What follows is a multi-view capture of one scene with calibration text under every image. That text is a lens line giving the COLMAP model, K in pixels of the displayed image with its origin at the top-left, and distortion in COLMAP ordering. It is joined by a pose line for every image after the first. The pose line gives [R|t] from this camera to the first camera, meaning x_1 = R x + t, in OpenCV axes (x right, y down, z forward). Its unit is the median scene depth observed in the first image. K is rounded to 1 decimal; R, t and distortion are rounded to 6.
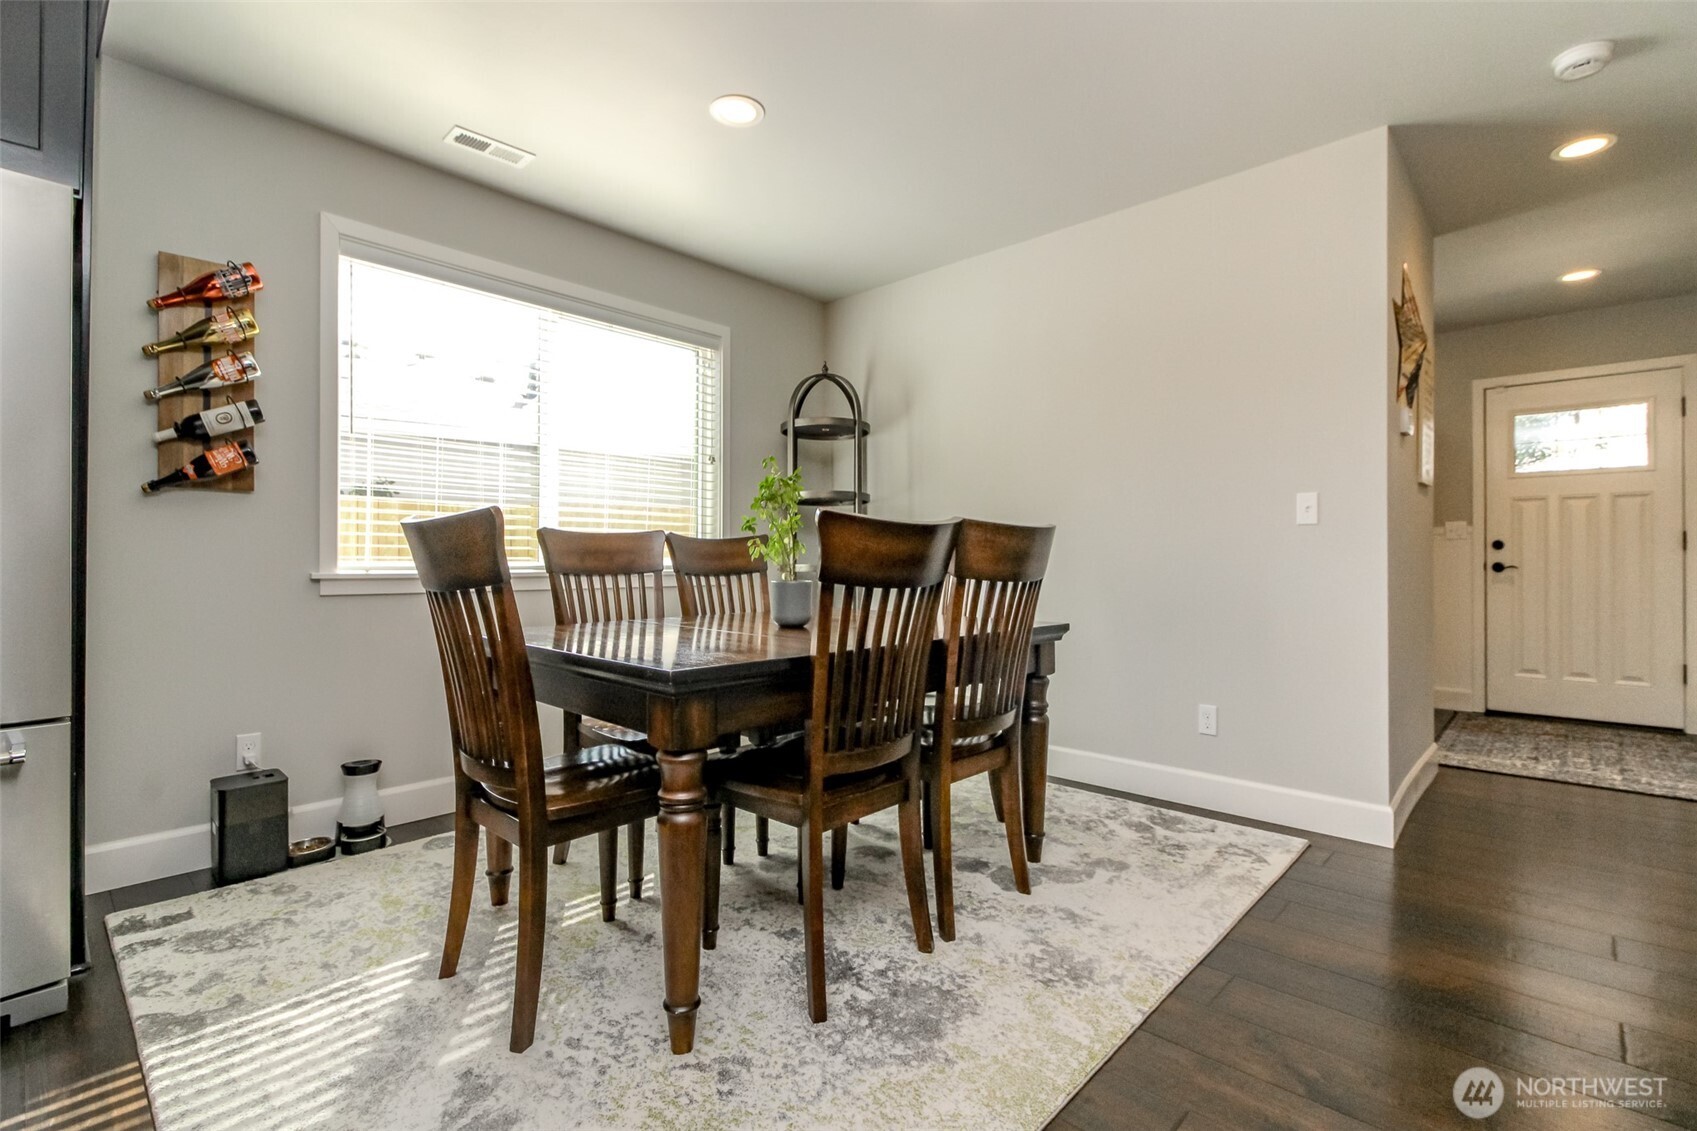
lens RADIAL K [[774.2, 0, 840.6], [0, 774.2, 555.7], [0, 0, 1]] dist [0.007969, -0.007376]
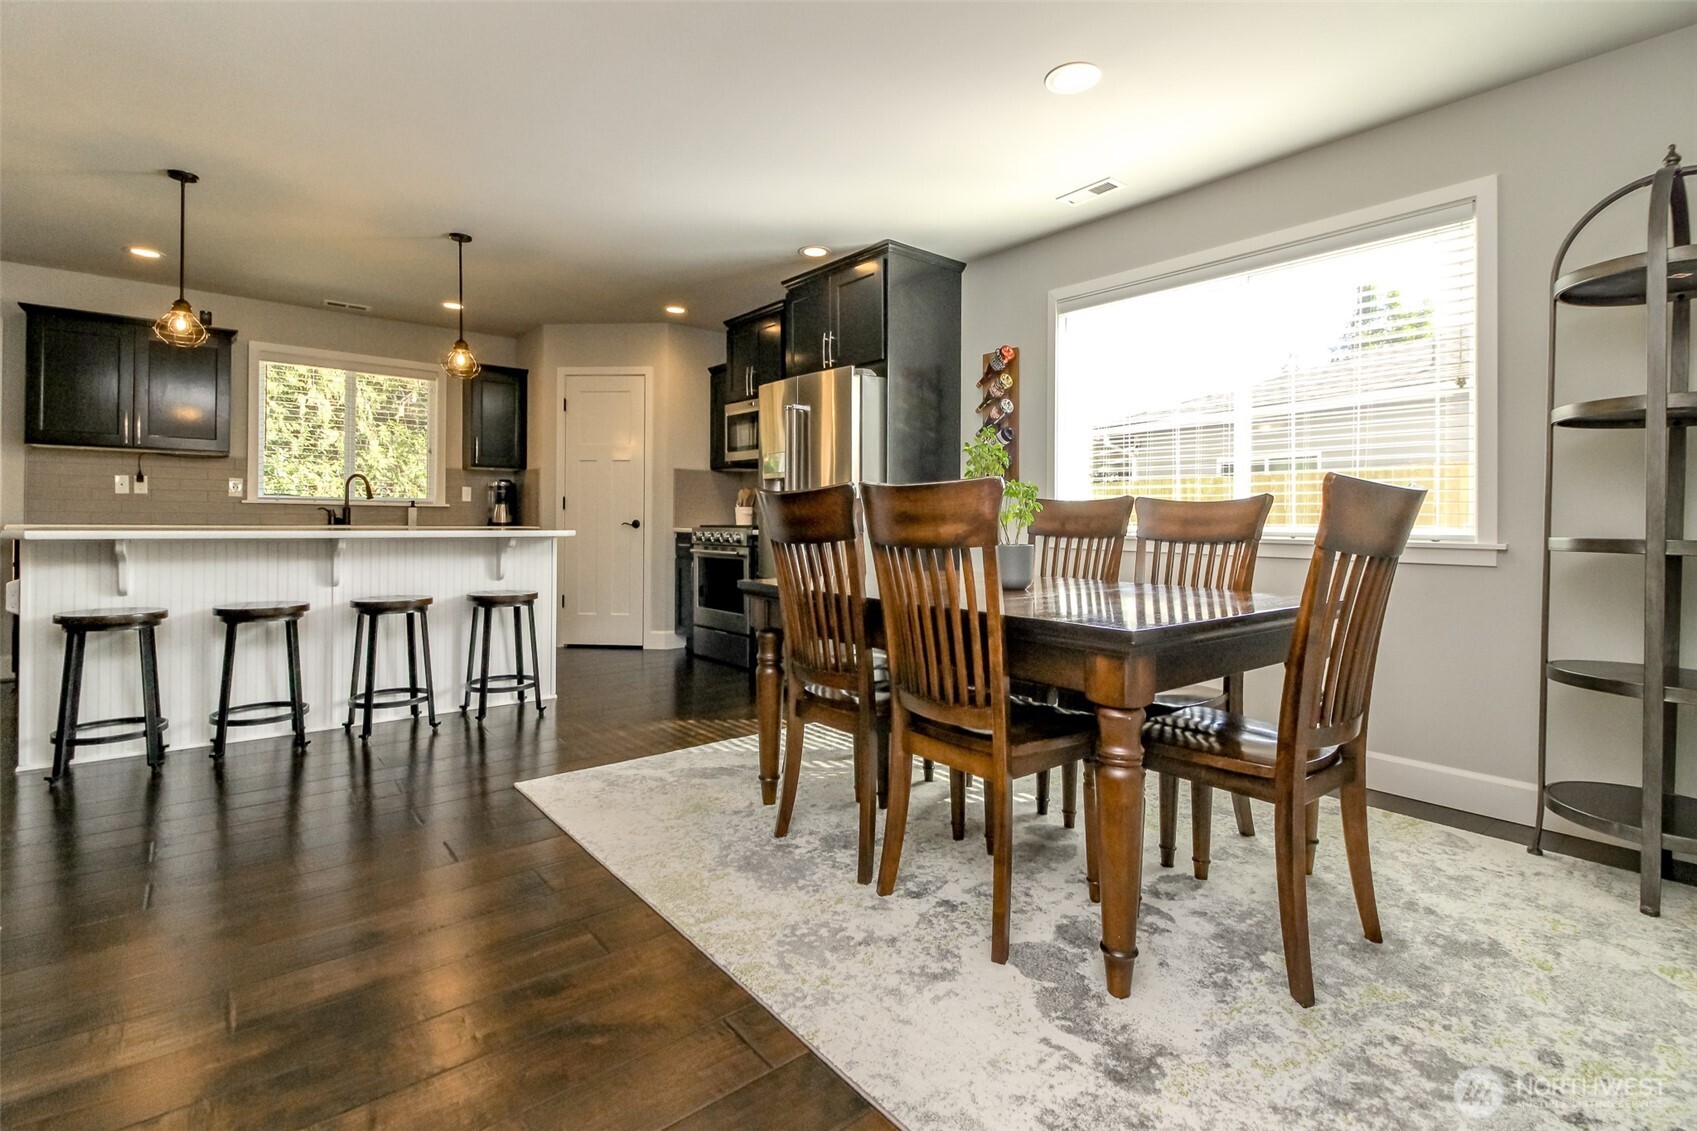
lens RADIAL K [[774.2, 0, 837.1], [0, 774.2, 518.5], [0, 0, 1]] dist [0.007969, -0.007376]
pose [[-0.134095, -0.006369, -0.990948, 0.848770], [-0.005487, 0.999969, -0.005684, 0.005586], [0.990953, 0.004675, -0.134126, 0.786214]]
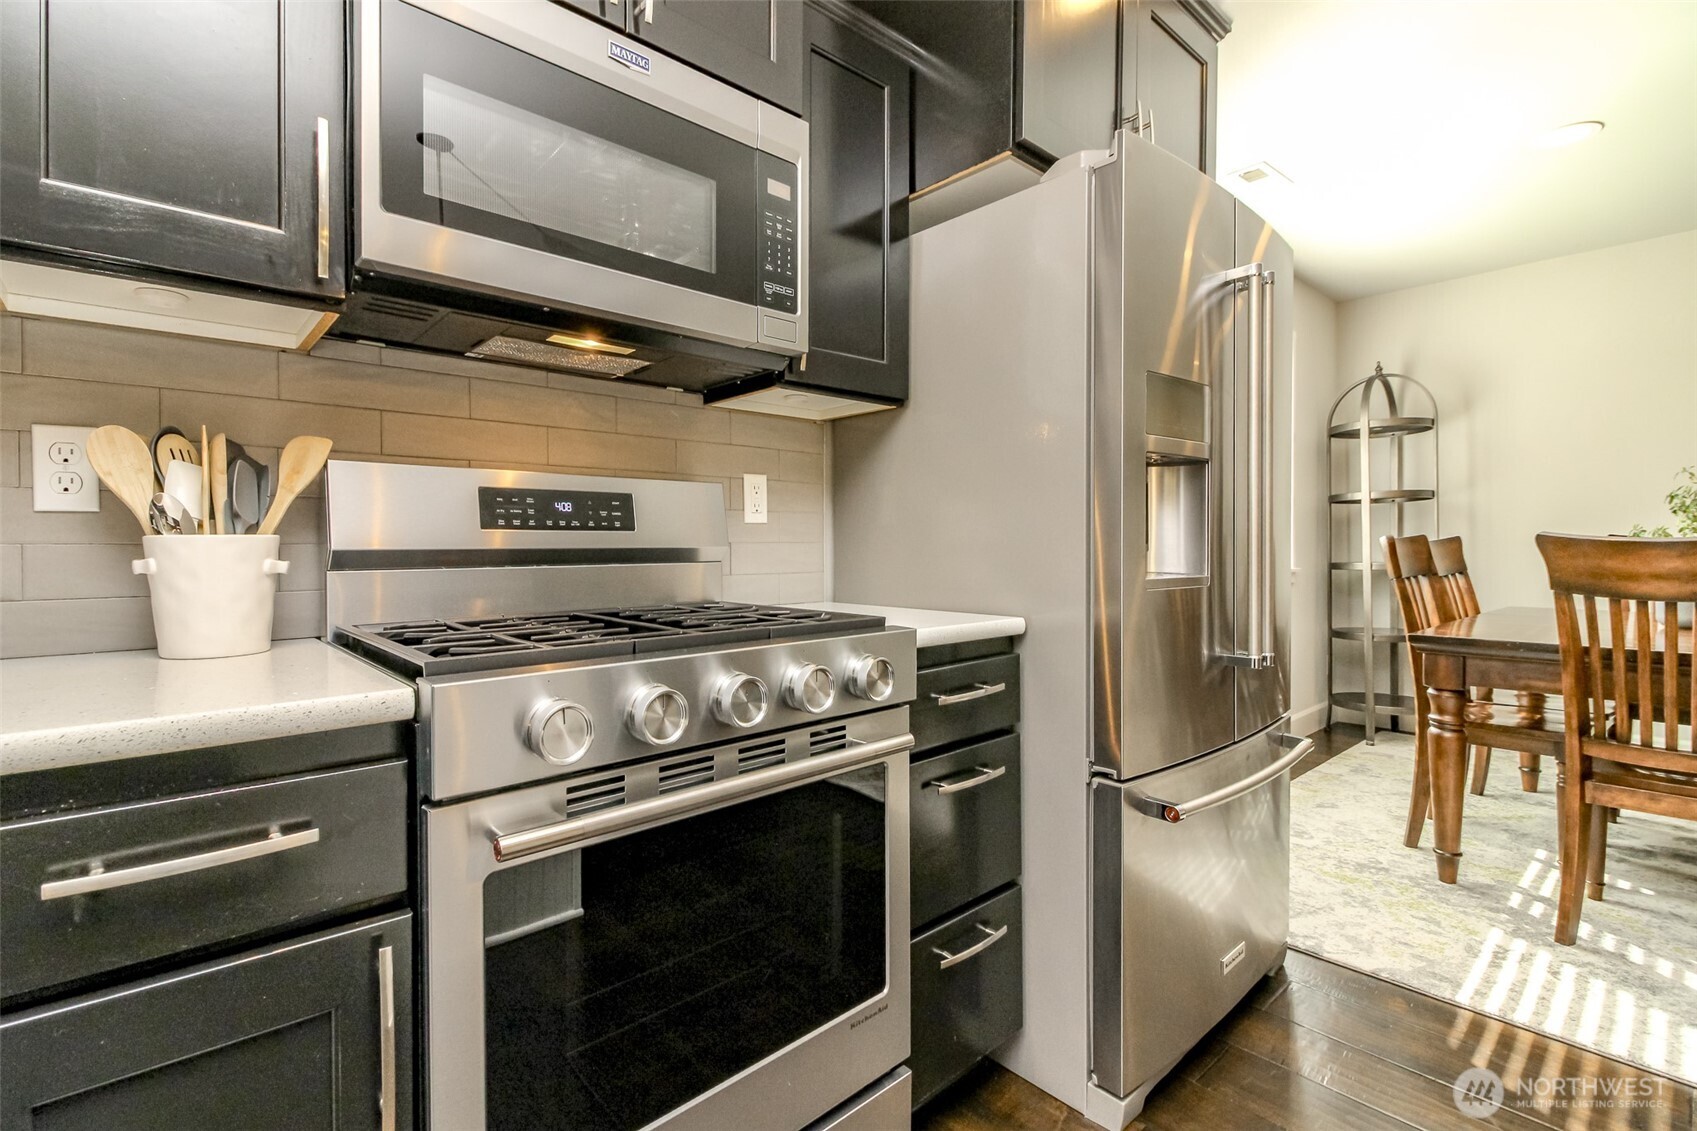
lens RADIAL K [[774.2, 0, 832.4], [0, 774.2, 551.3], [0, 0, 1]] dist [0.007969, -0.007376]
pose [[0.995104, -0.009238, -0.098405, -0.966794], [0.010142, 0.999911, 0.008693, -0.027996], [0.098316, -0.009648, 0.995108, -0.135577]]
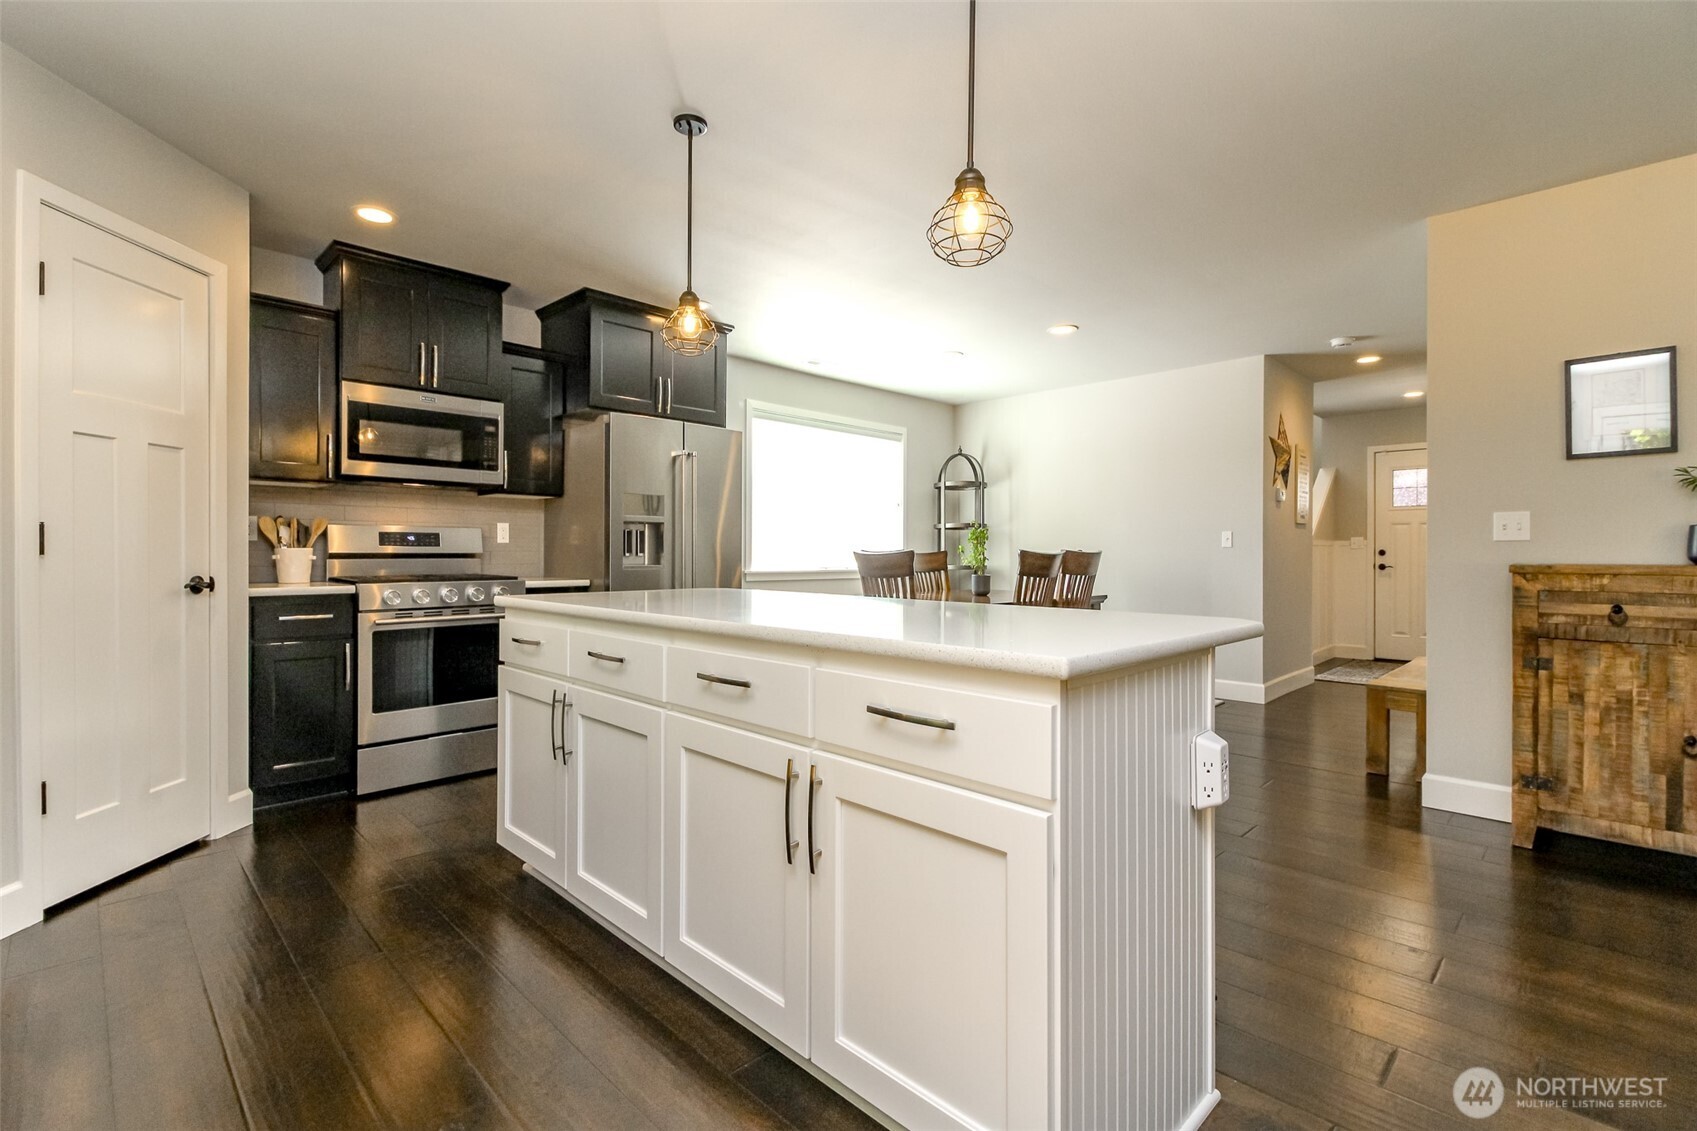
lens RADIAL K [[774.2, 0, 844.0], [0, 774.2, 552.8], [0, 0, 1]] dist [0.007969, -0.007376]
pose [[0.999487, 0.001192, -0.032009, -0.334001], [-0.001060, 0.999991, 0.004149, -0.034319], [0.032013, -0.004113, 0.999479, -1.072055]]
